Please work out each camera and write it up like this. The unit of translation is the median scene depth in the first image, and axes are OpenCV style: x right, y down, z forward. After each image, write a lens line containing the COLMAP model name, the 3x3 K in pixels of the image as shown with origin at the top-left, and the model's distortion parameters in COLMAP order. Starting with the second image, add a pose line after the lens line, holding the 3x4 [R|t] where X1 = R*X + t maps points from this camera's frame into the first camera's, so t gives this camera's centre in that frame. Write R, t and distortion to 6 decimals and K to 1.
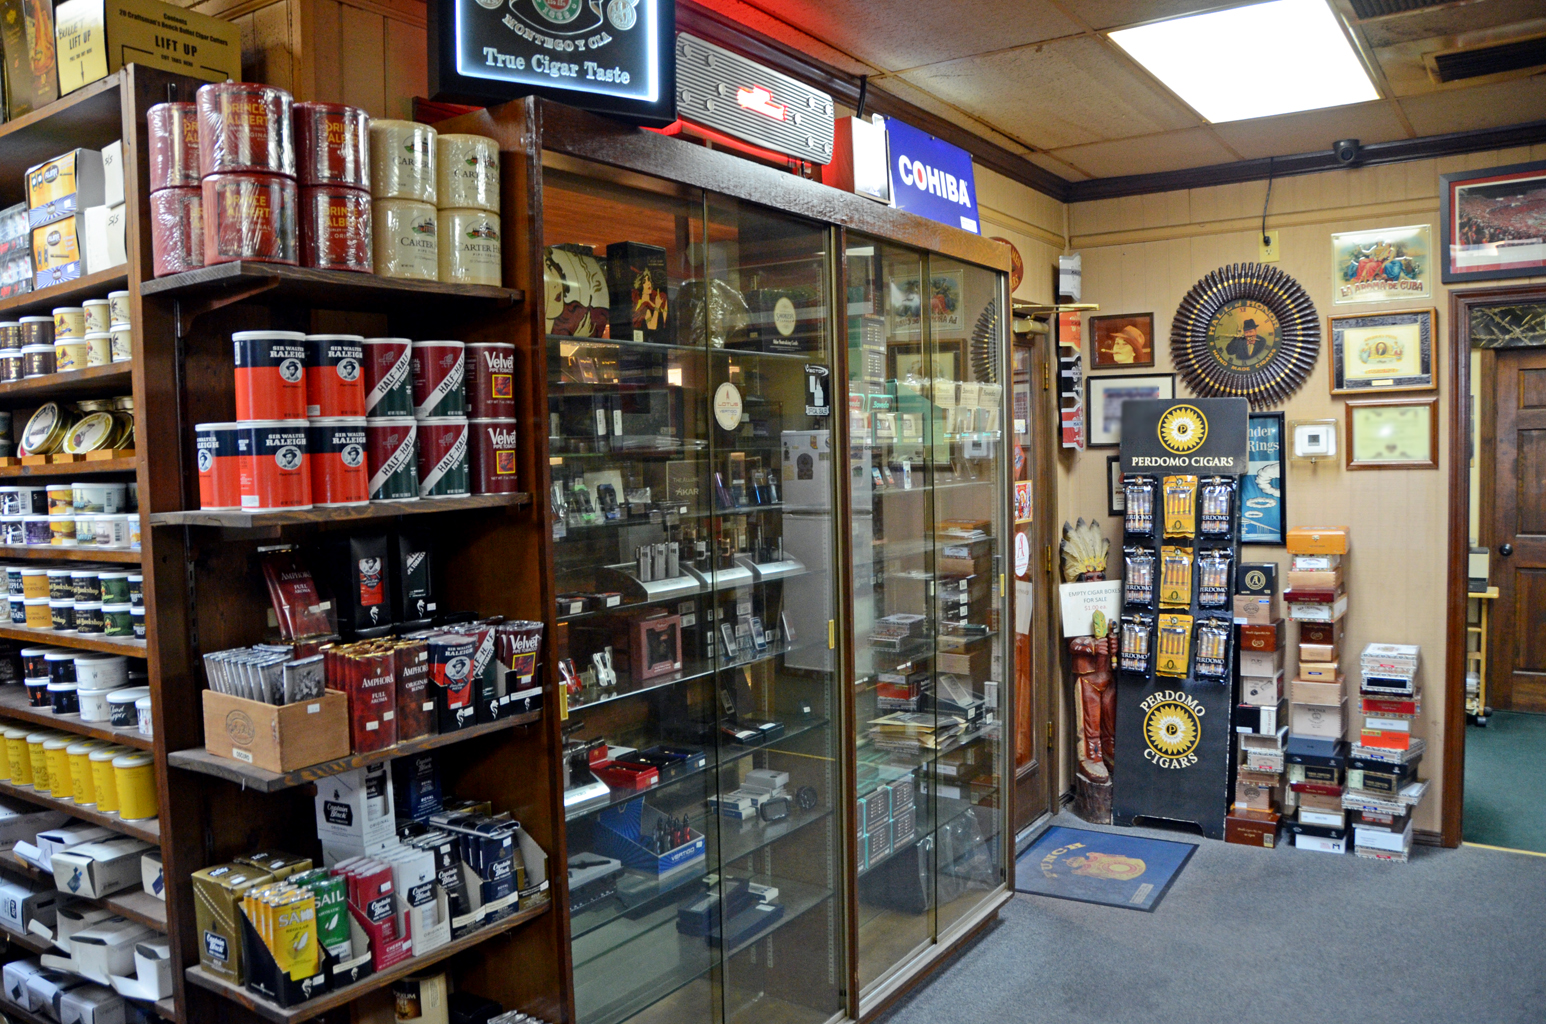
lens RADIAL K [[1223.2, 0, 774.1], [0, 1223.2, 512.2], [0, 0, 1]] dist [-0.077889, 0.065855]
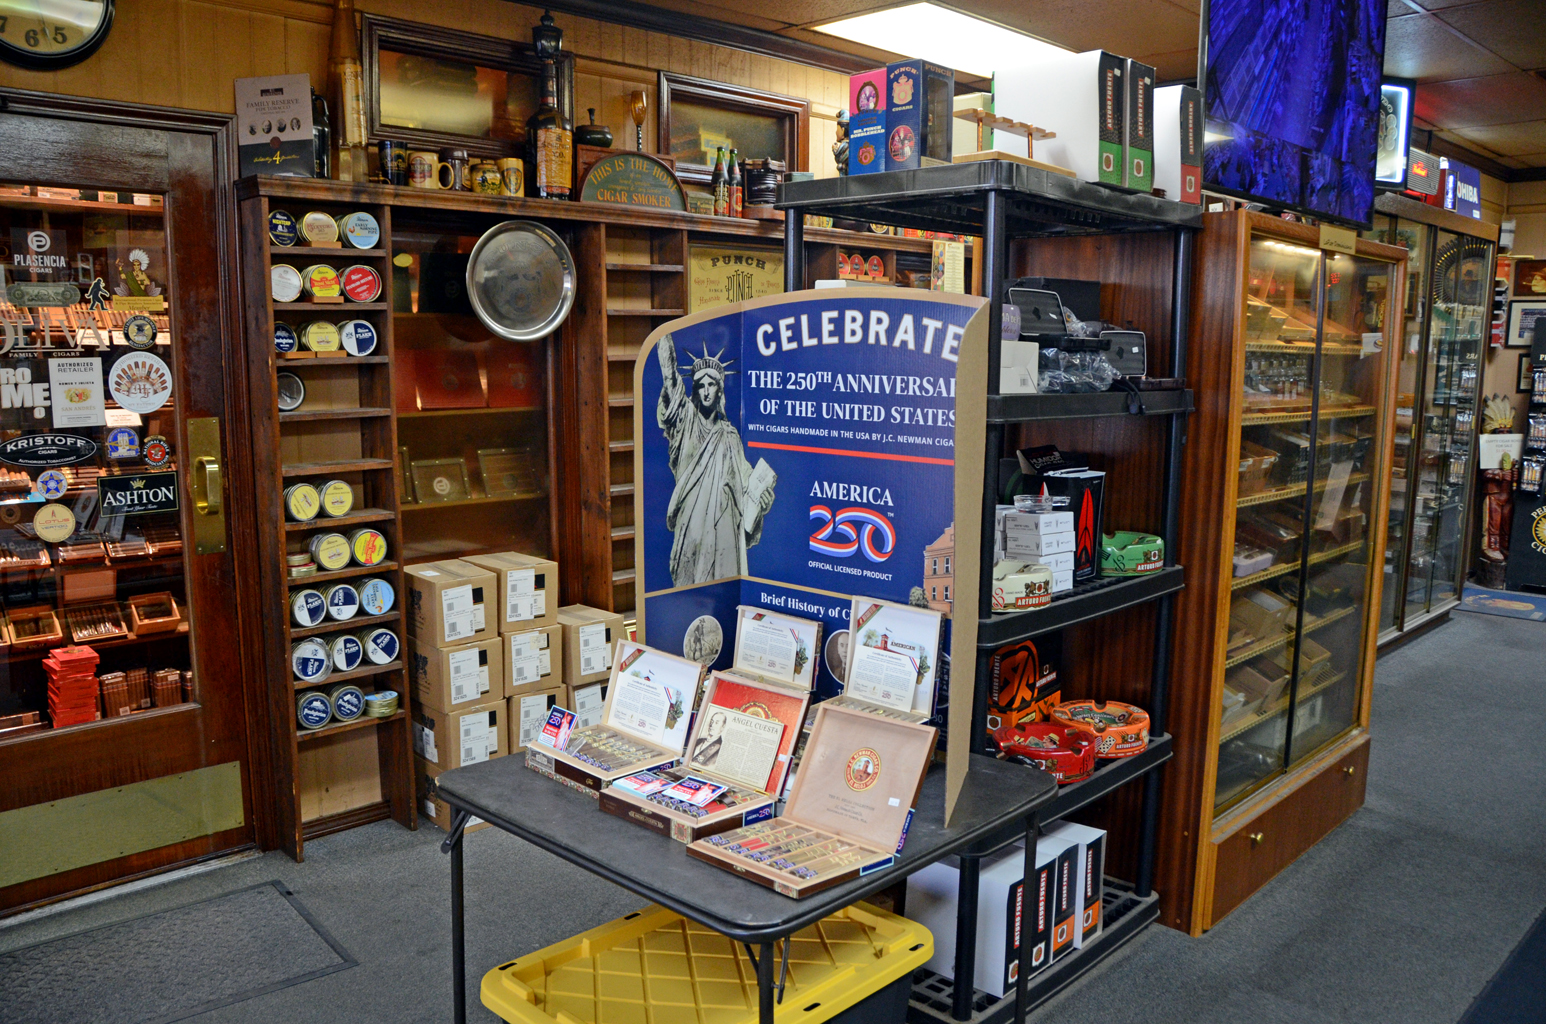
lens RADIAL K [[1223.2, 0, 763.5], [0, 1223.2, 516.6], [0, 0, 1]] dist [-0.077889, 0.065855]
pose [[0.981040, 0.060796, -0.184023, -0.376073], [-0.043629, 0.994430, 0.095943, 0.056119], [0.188831, -0.086095, 0.978228, -0.681606]]
